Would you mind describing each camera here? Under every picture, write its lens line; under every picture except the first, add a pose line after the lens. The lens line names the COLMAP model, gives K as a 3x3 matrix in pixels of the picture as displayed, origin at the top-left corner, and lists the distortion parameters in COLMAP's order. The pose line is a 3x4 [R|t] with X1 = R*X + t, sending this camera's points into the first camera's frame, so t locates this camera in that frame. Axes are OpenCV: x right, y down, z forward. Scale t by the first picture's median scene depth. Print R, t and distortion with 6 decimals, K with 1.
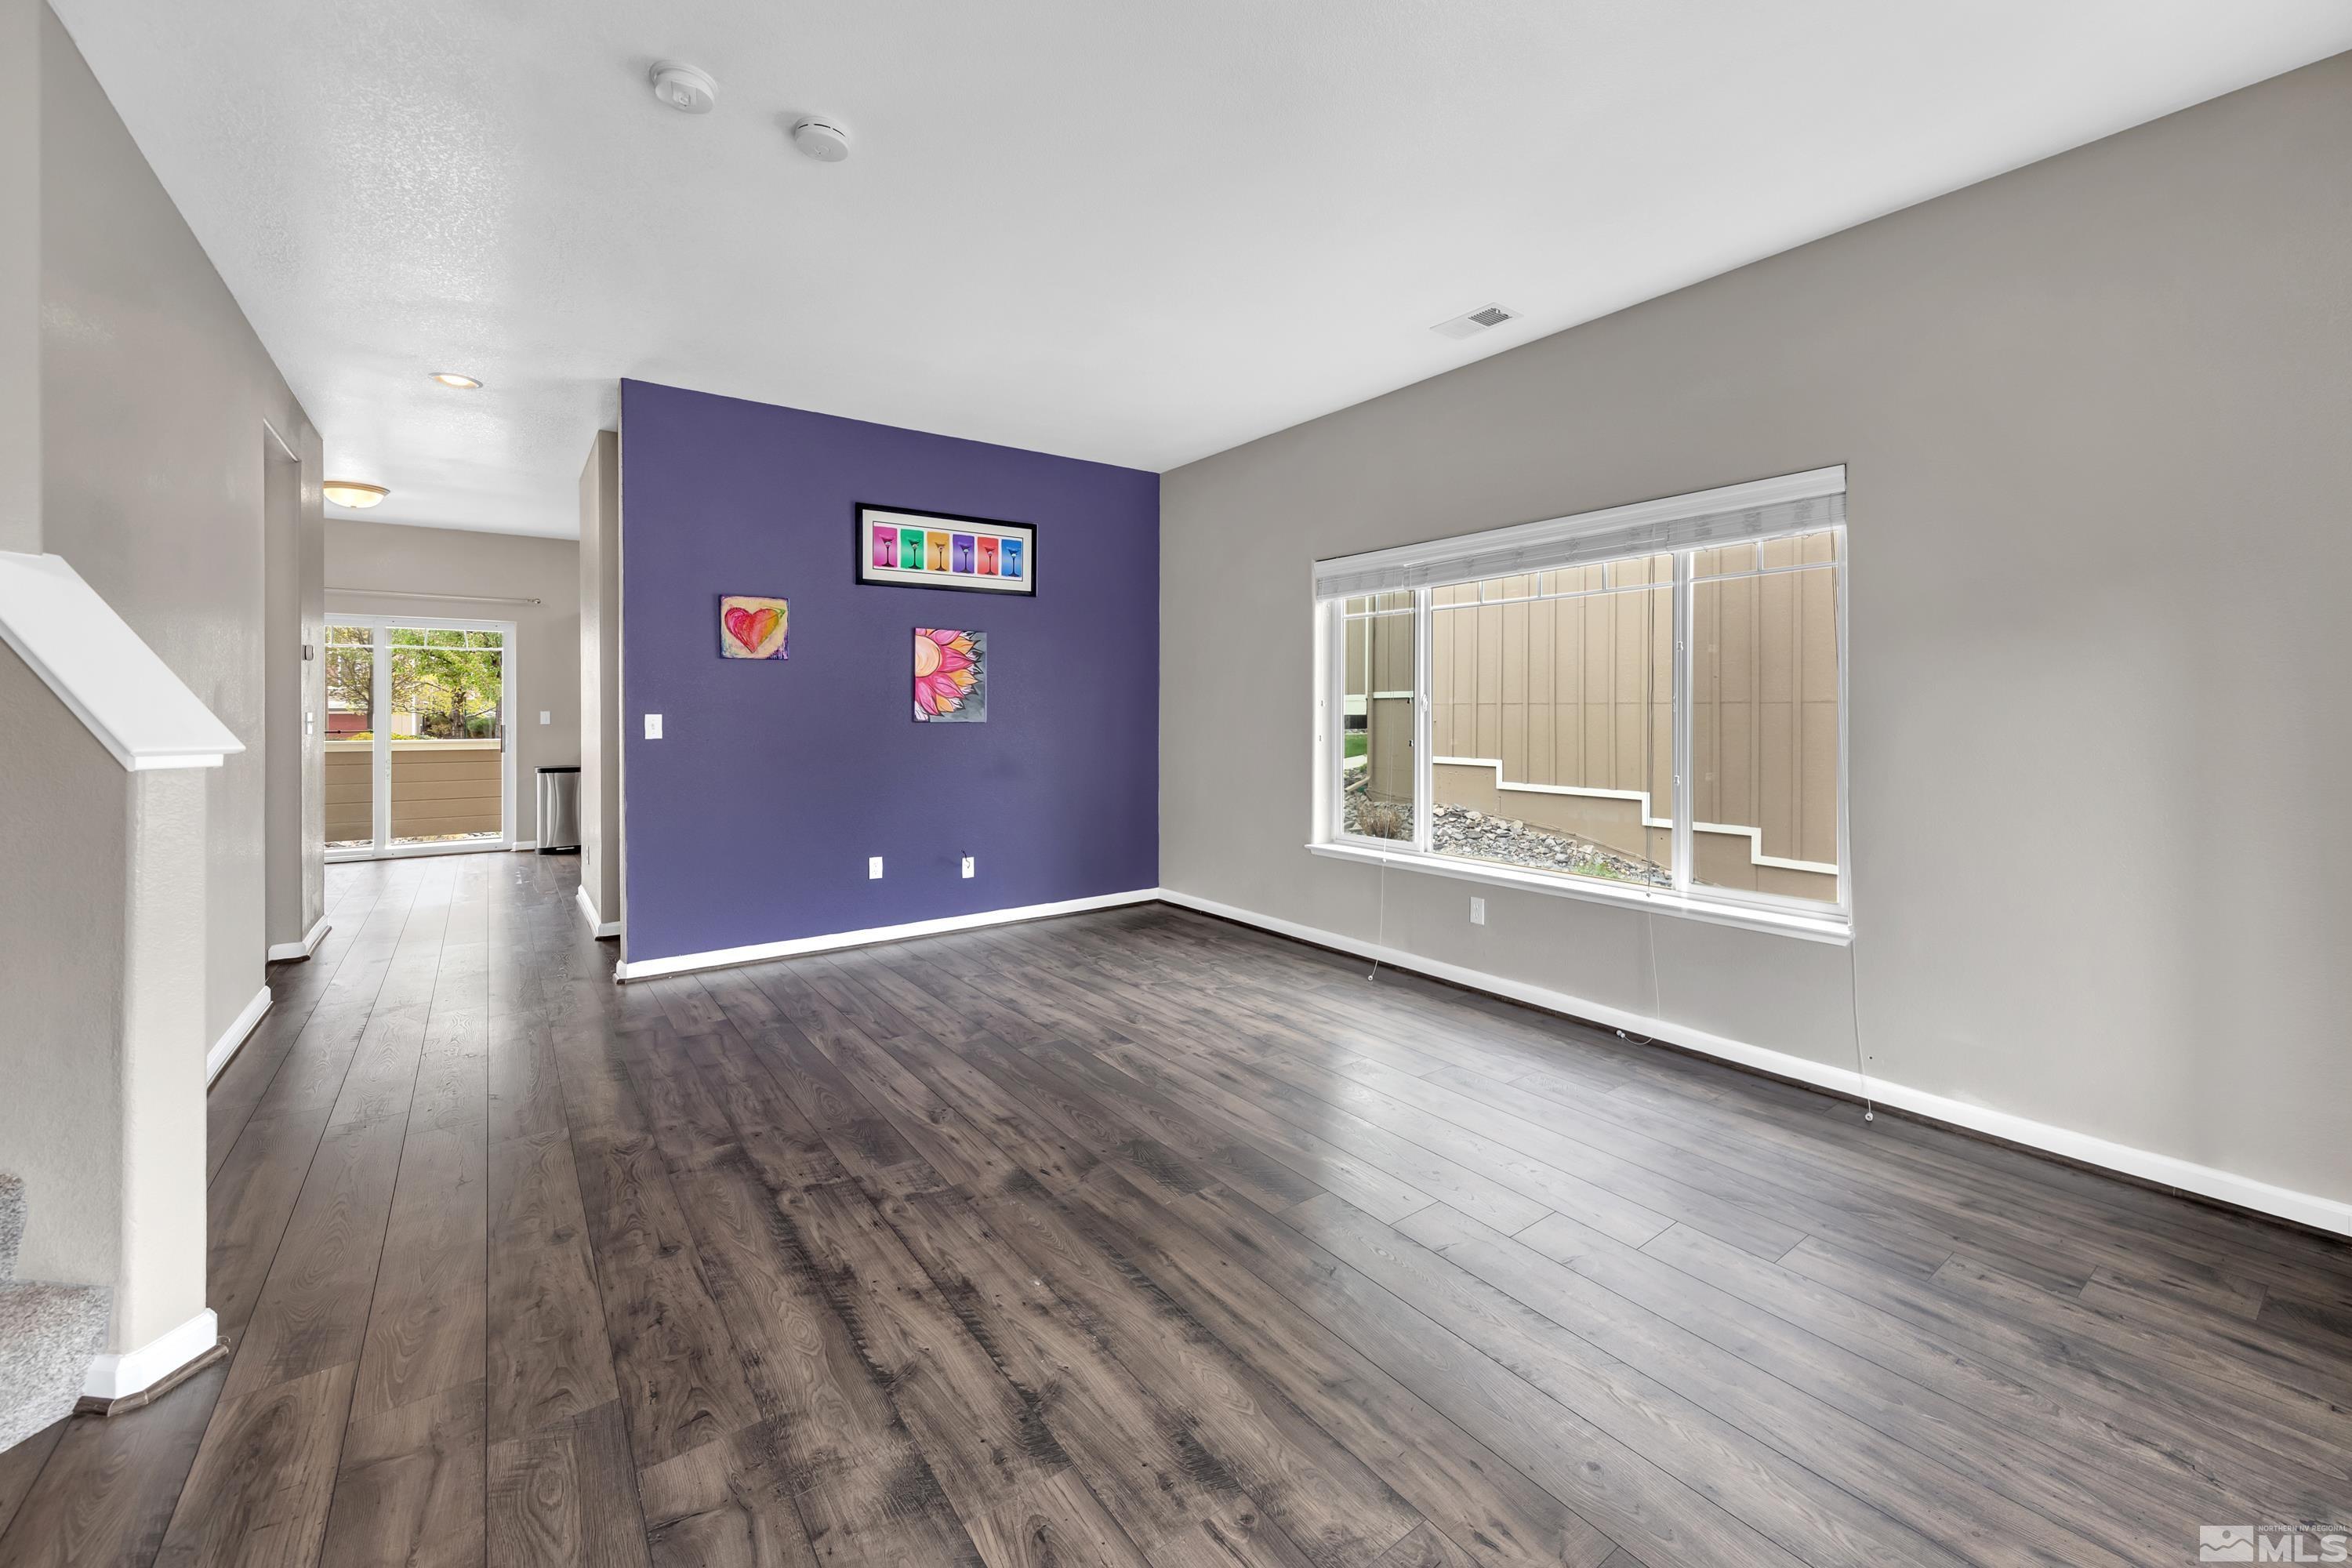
lens RADIAL K [[915.1, 0, 1194.4], [0, 915.1, 723.2], [0, 0, 1]] dist [0.008244, -0.000175]
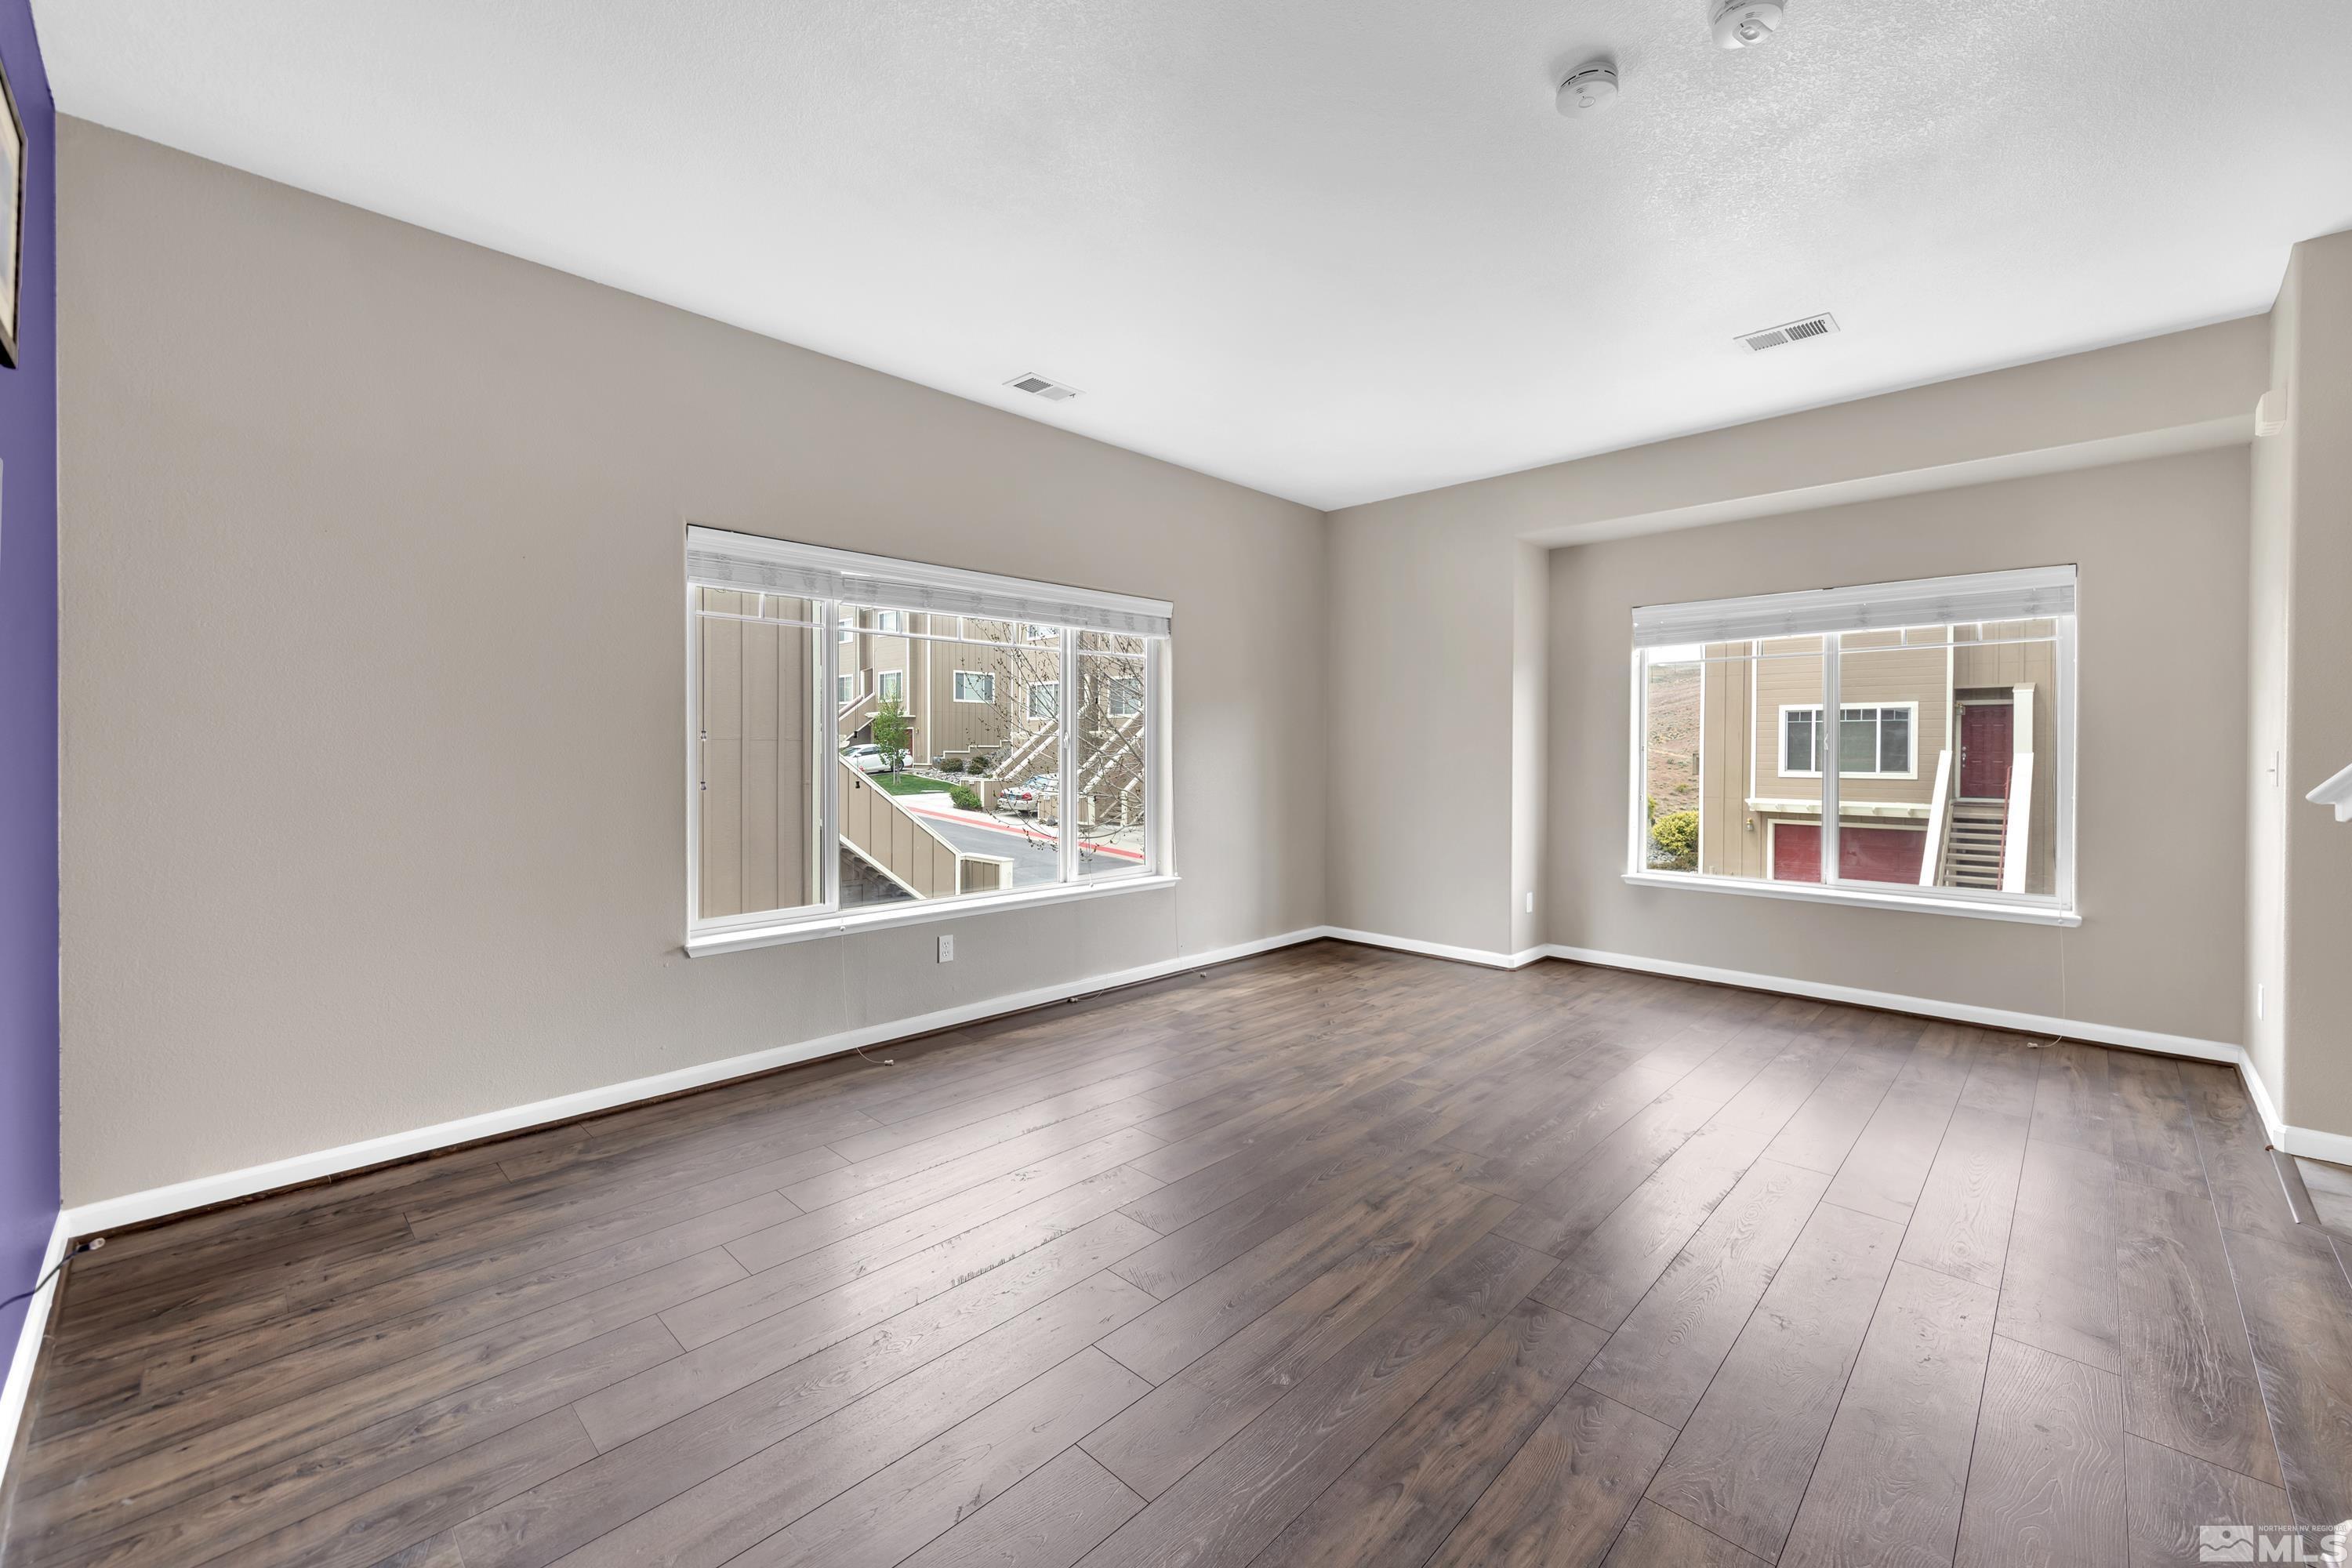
lens RADIAL K [[965.2, 0, 1174.7], [0, 965.2, 752.4], [0, 0, 1]] dist [0.029445, -0.000024]
pose [[-0.155338, -0.007871, 0.987830, -1.081512], [0.009754, 0.999907, 0.009501, -0.021404], [-0.987813, 0.011111, -0.155247, 1.298019]]
